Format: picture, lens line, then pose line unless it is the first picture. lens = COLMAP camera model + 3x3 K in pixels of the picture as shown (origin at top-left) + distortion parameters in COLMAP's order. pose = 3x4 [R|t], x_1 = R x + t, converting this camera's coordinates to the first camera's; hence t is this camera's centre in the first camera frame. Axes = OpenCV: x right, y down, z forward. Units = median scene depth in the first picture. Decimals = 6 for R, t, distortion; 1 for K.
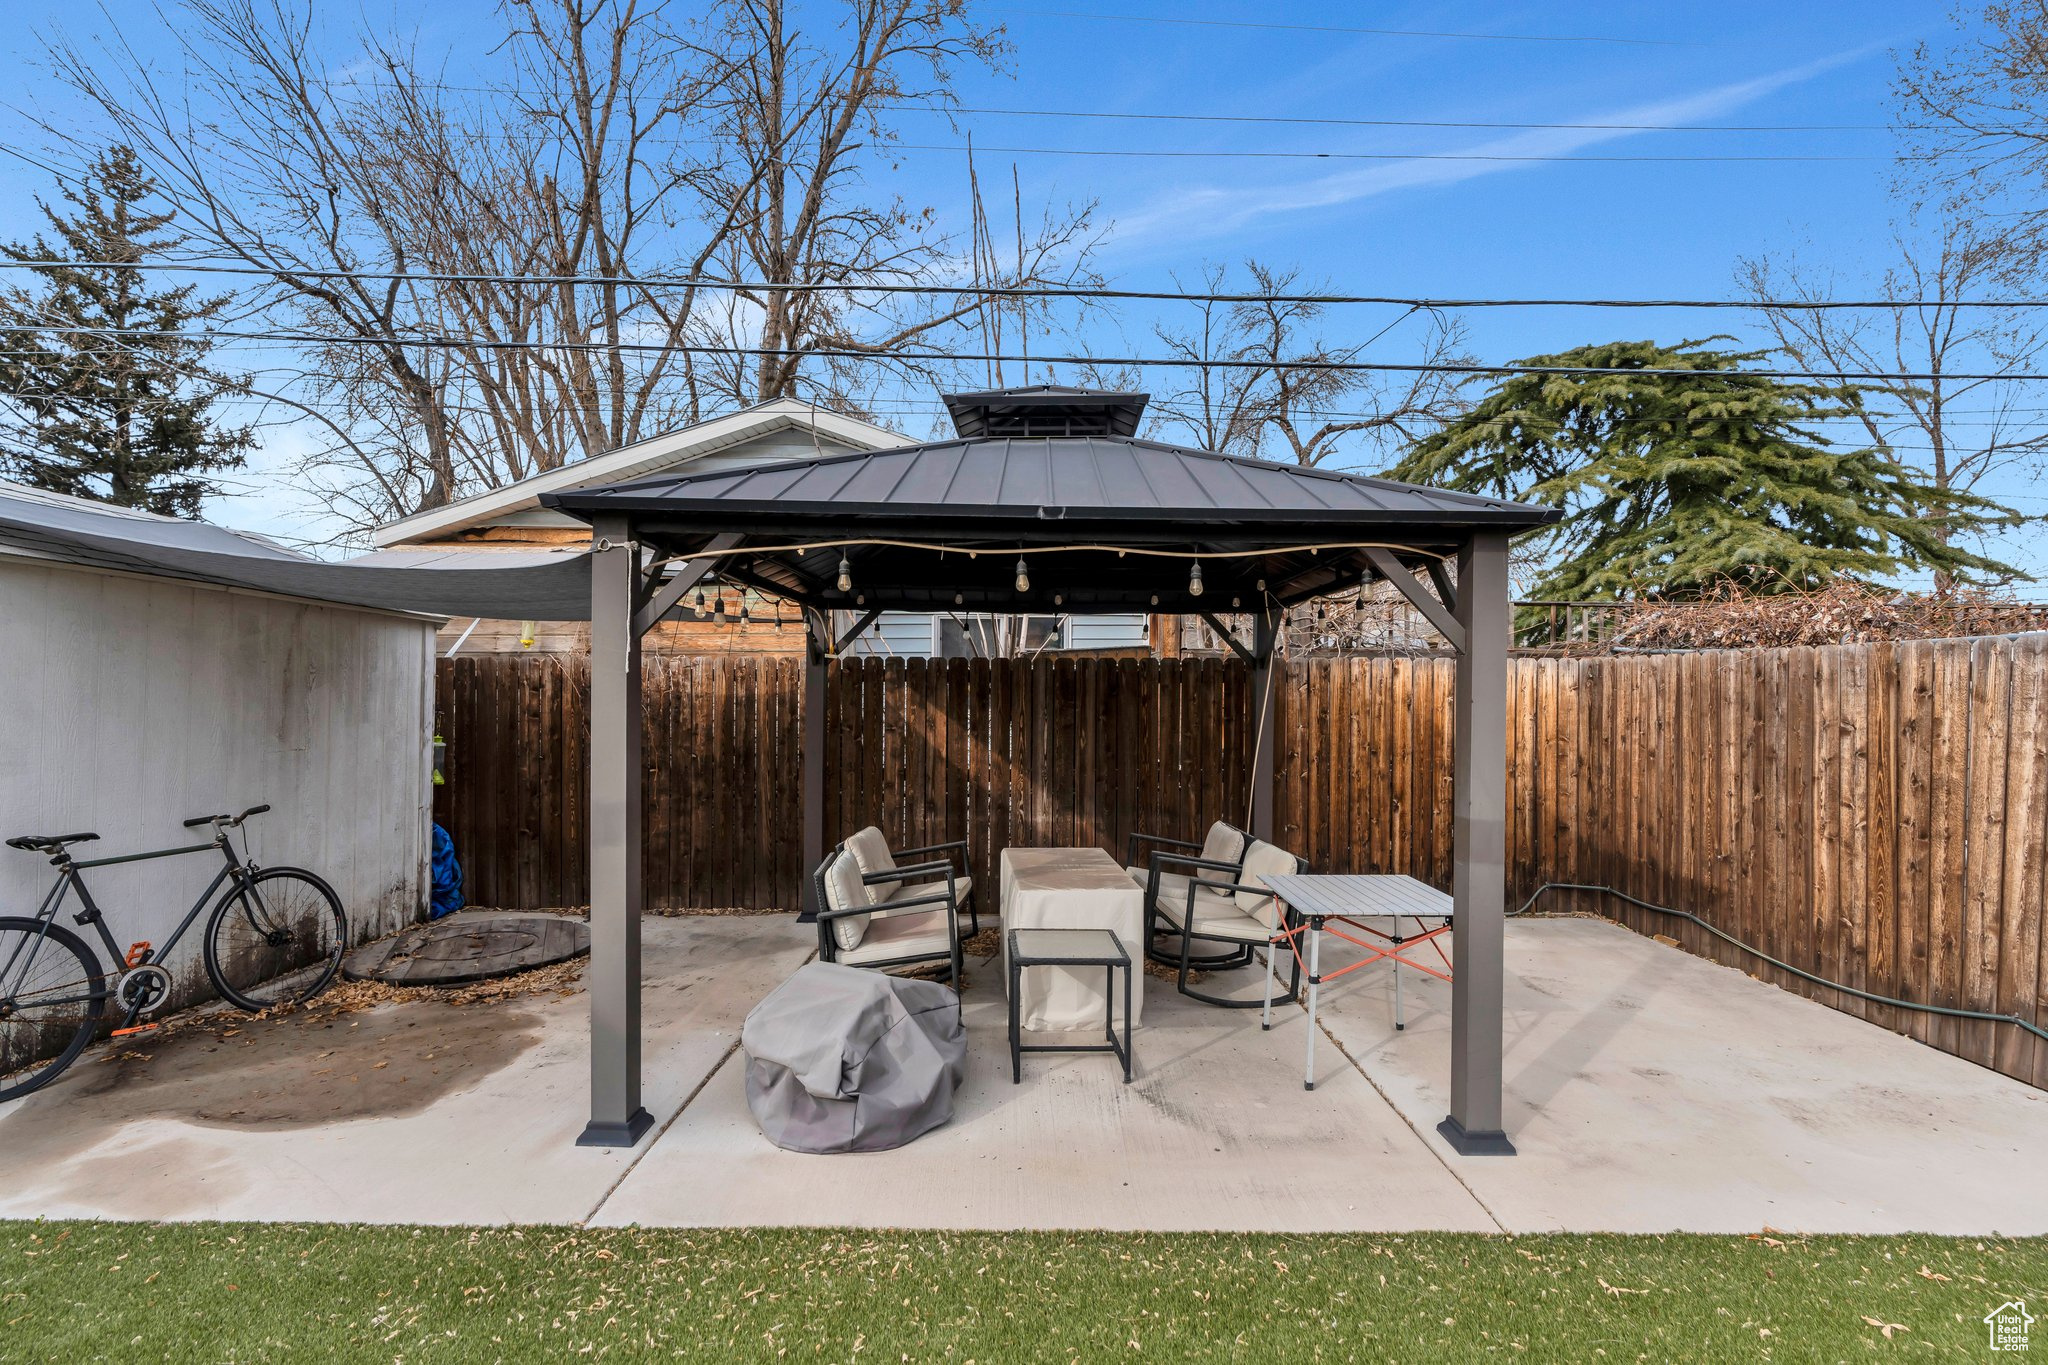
lens RADIAL K [[909.5, 0, 1033.9], [0, 909.5, 690.1], [0, 0, 1]] dist [-0.014237, 0.003188]
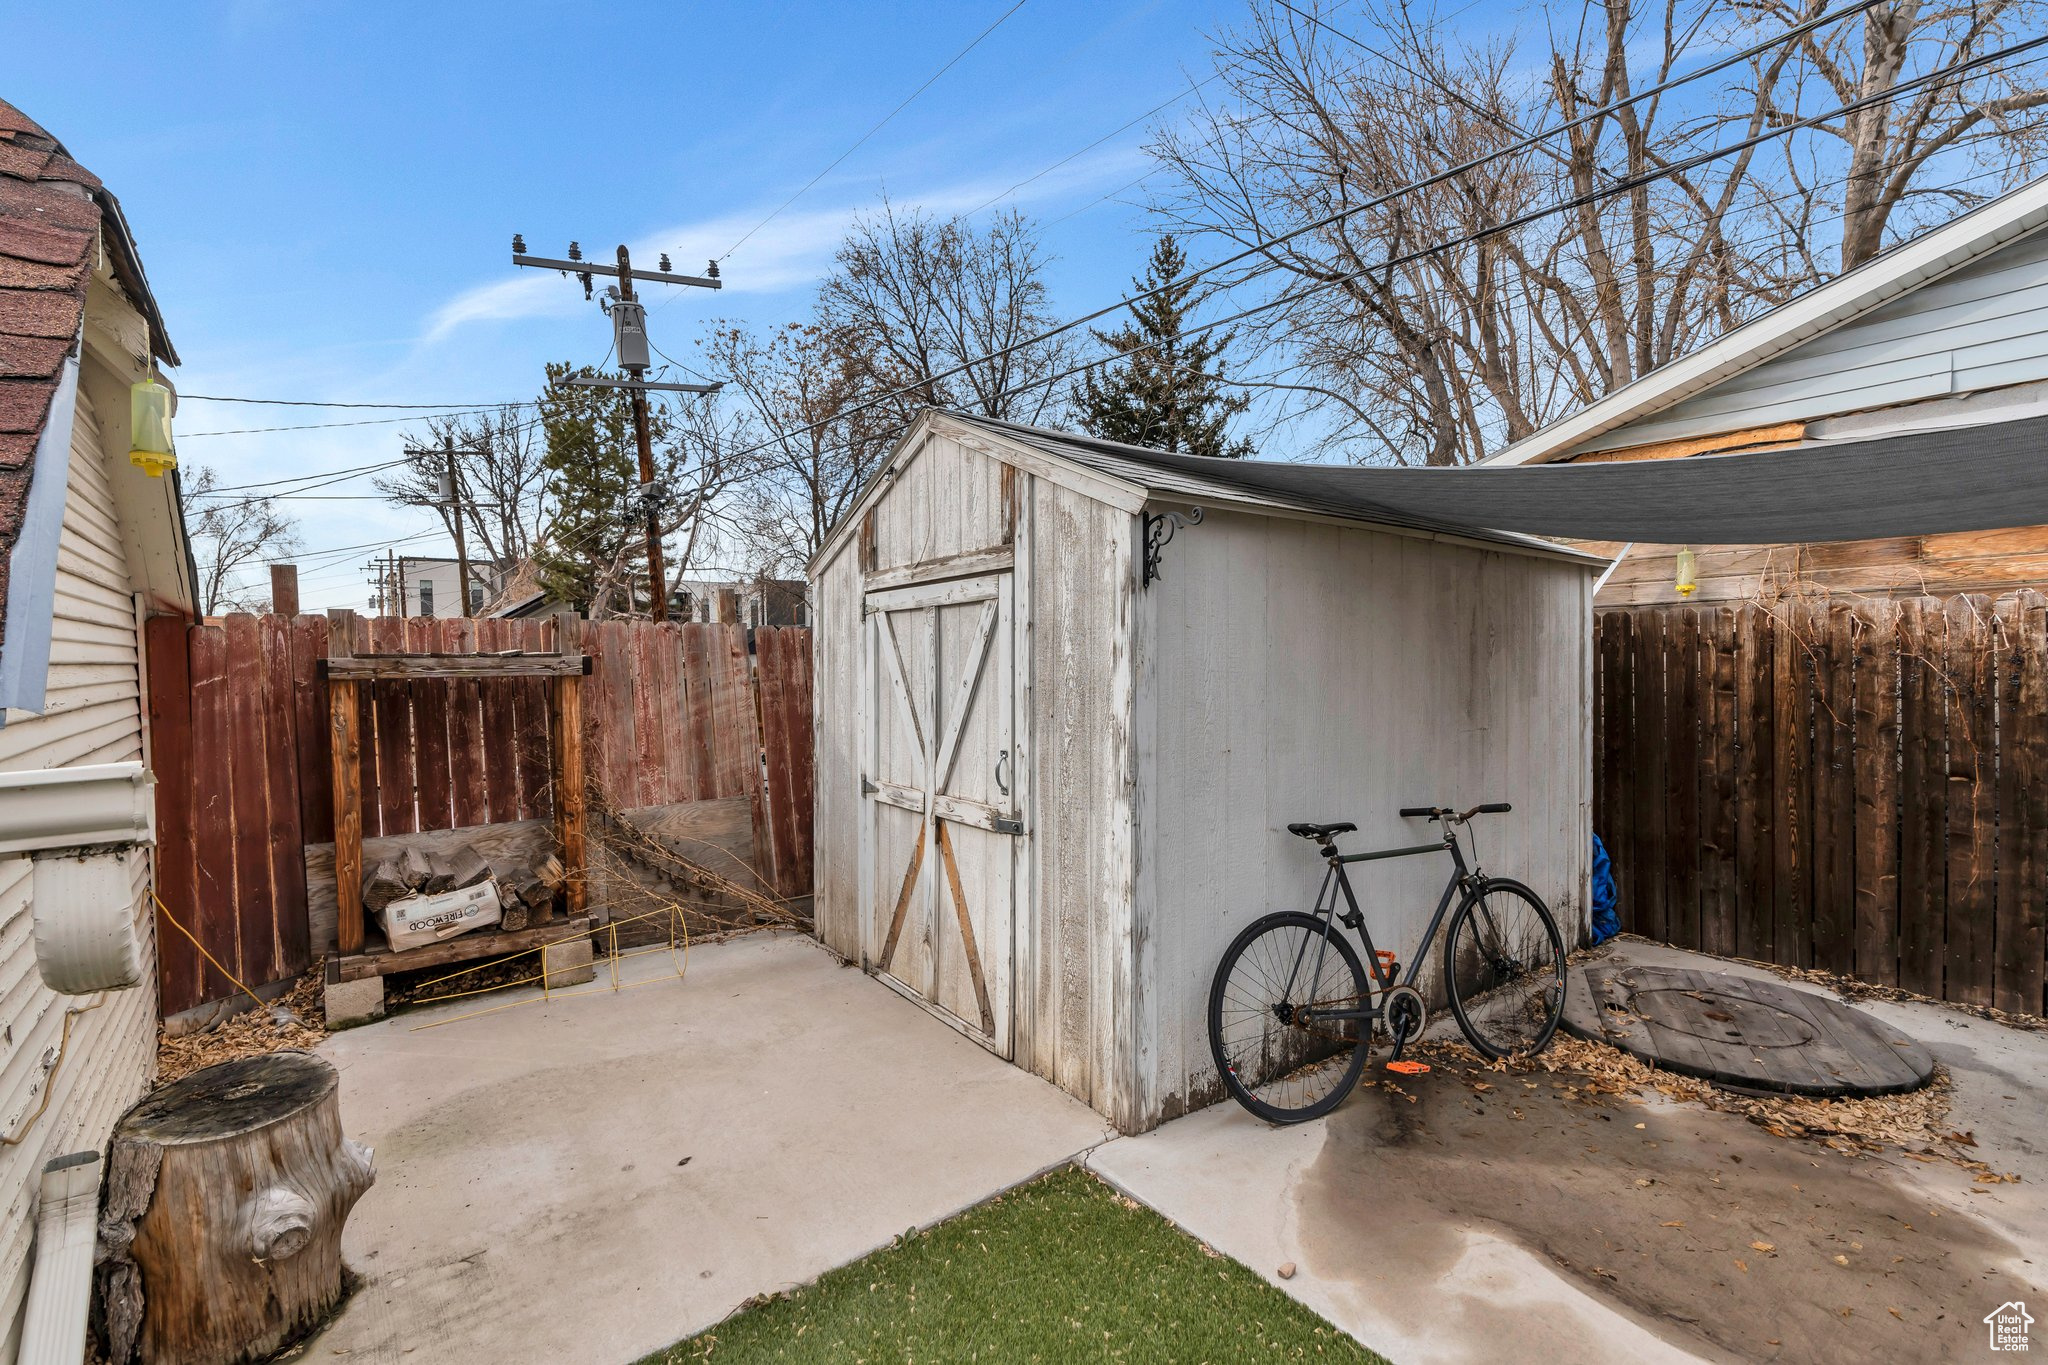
lens RADIAL K [[909.5, 0, 1033.9], [0, 909.5, 690.1], [0, 0, 1]] dist [-0.014237, 0.003188]
pose [[0.609054, 0.013090, -0.793021, -0.374782], [0.017794, 0.999387, 0.030163, -0.001751], [0.792929, -0.032482, 0.608447, 0.154819]]
